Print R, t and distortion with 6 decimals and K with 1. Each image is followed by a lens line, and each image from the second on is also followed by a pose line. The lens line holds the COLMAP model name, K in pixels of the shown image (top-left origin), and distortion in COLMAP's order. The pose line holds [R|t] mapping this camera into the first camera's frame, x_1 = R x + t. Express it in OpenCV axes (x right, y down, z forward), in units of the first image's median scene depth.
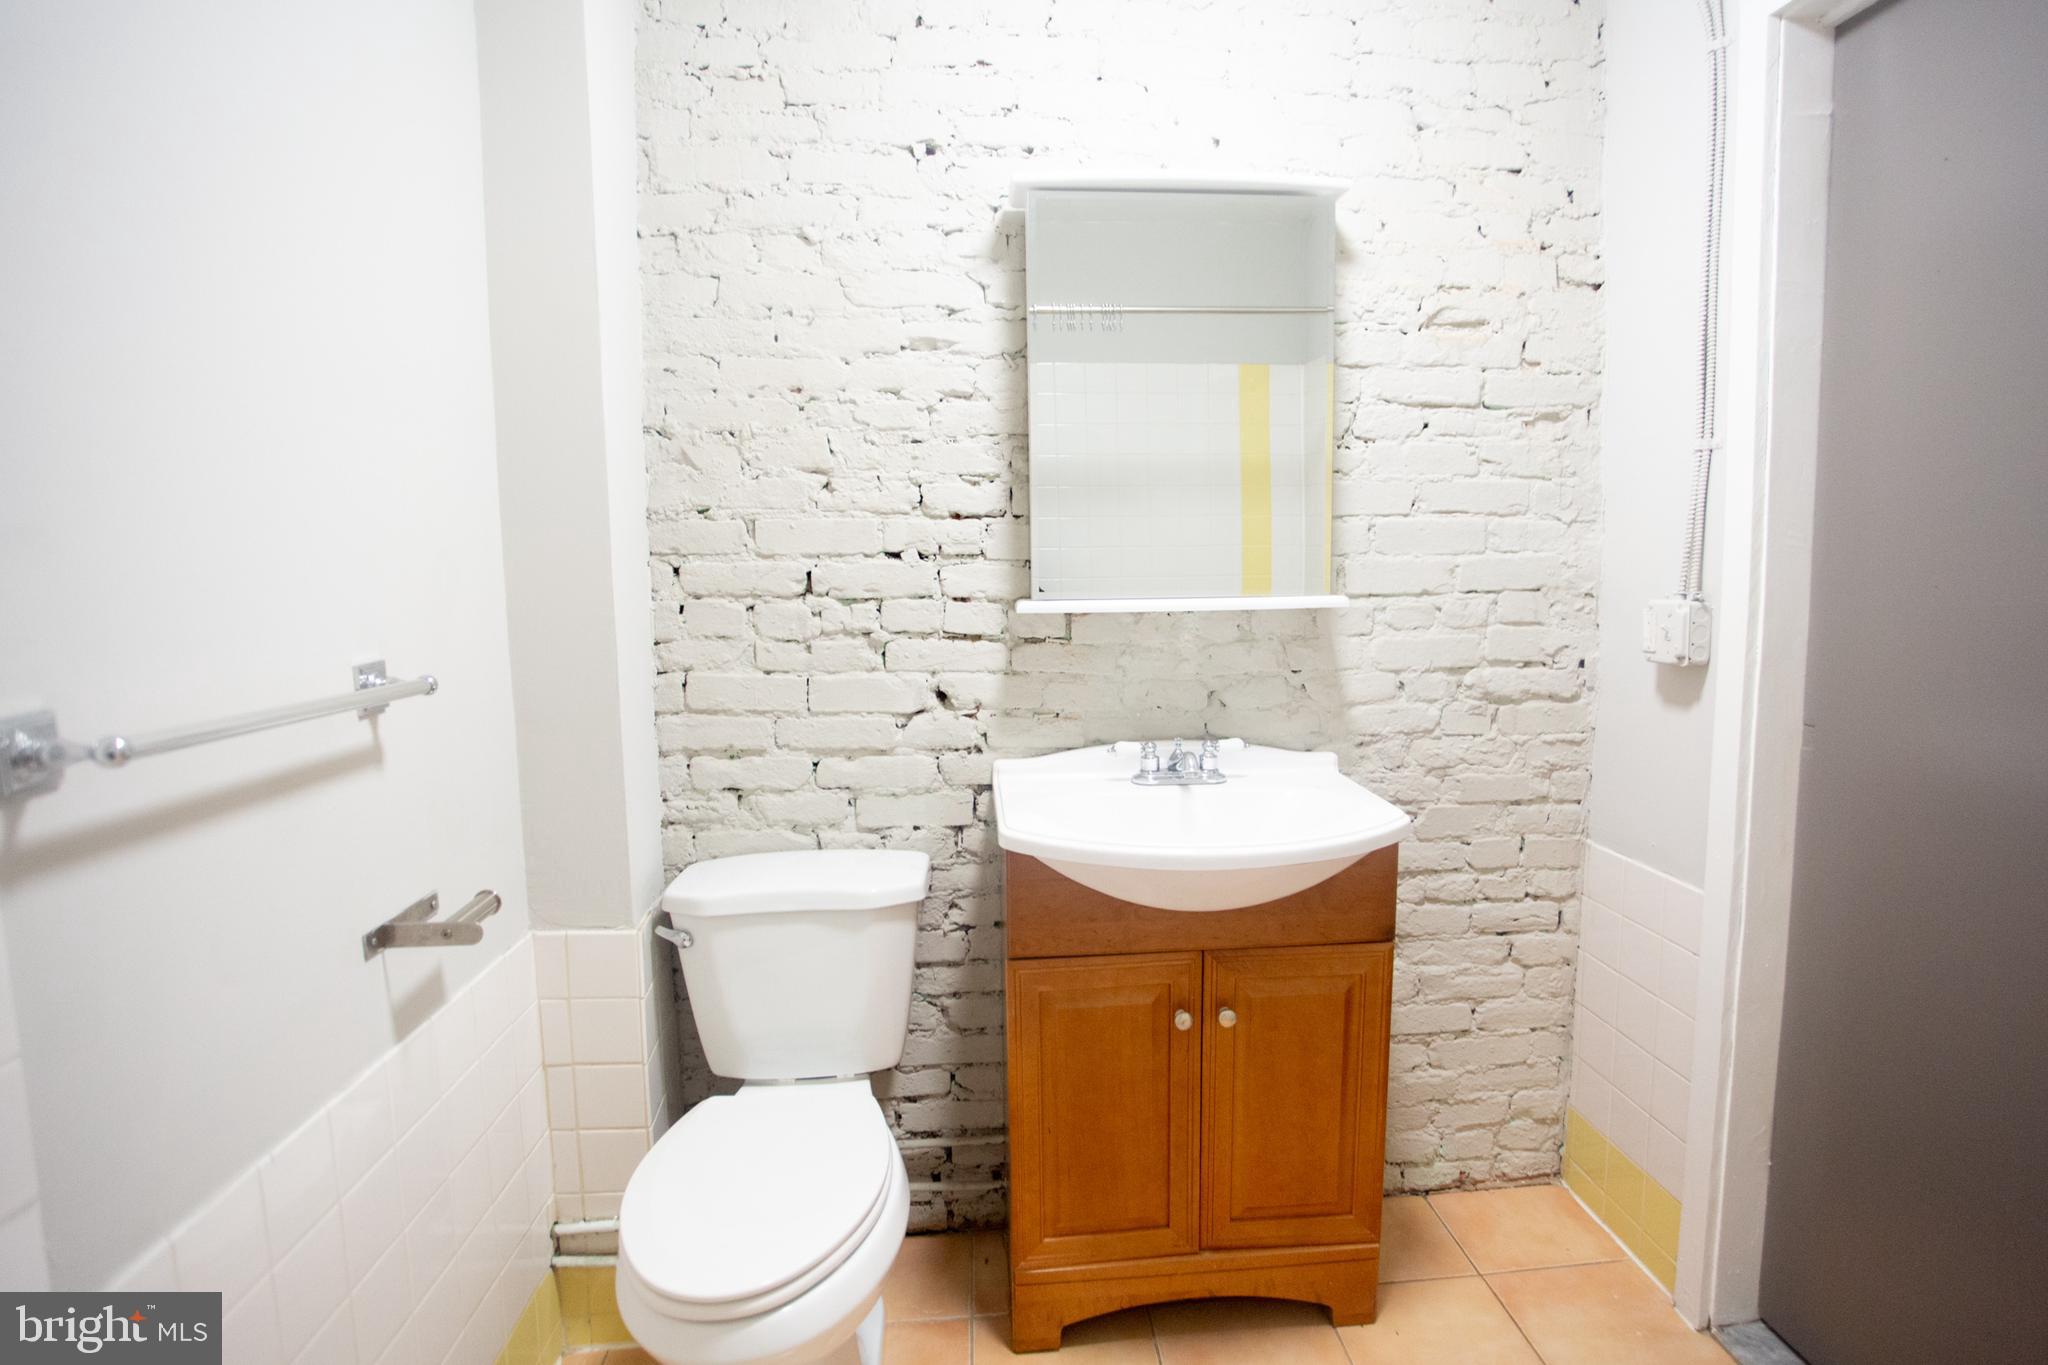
lens RADIAL K [[1012.4, 0, 1050.8], [0, 1012.4, 672.0], [0, 0, 1]] dist [-0.066371, 0.024454]
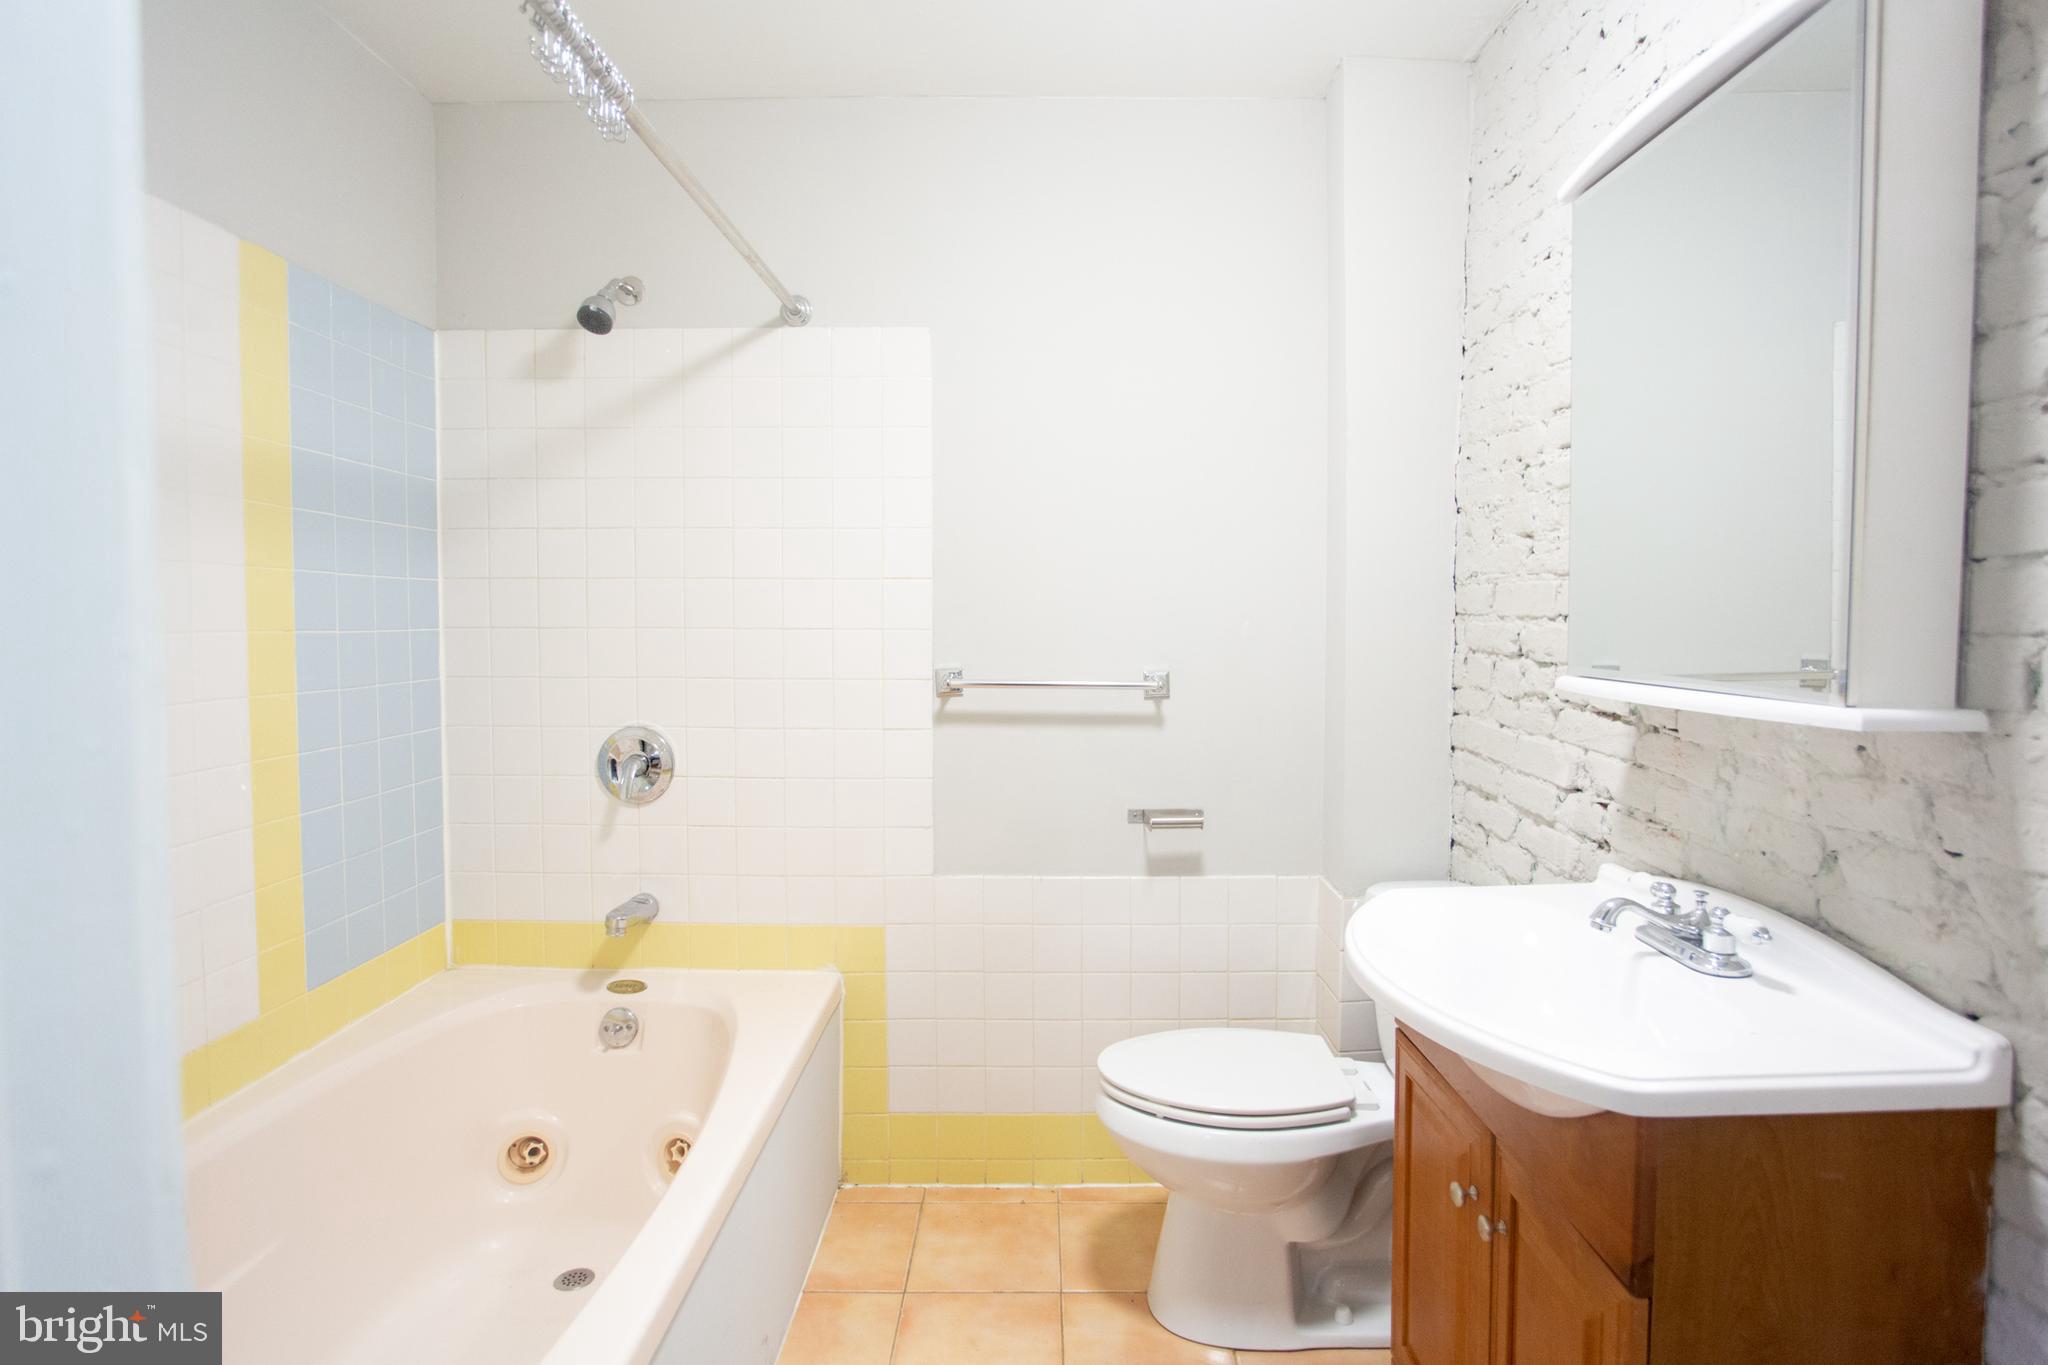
lens RADIAL K [[1012.4, 0, 1050.8], [0, 1012.4, 672.0], [0, 0, 1]] dist [-0.066371, 0.024454]
pose [[-0.074922, 0.068902, -0.994806, 0.803181], [-0.105663, 0.991445, 0.076627, -0.086322], [0.991576, 0.110855, -0.067001, 0.586455]]
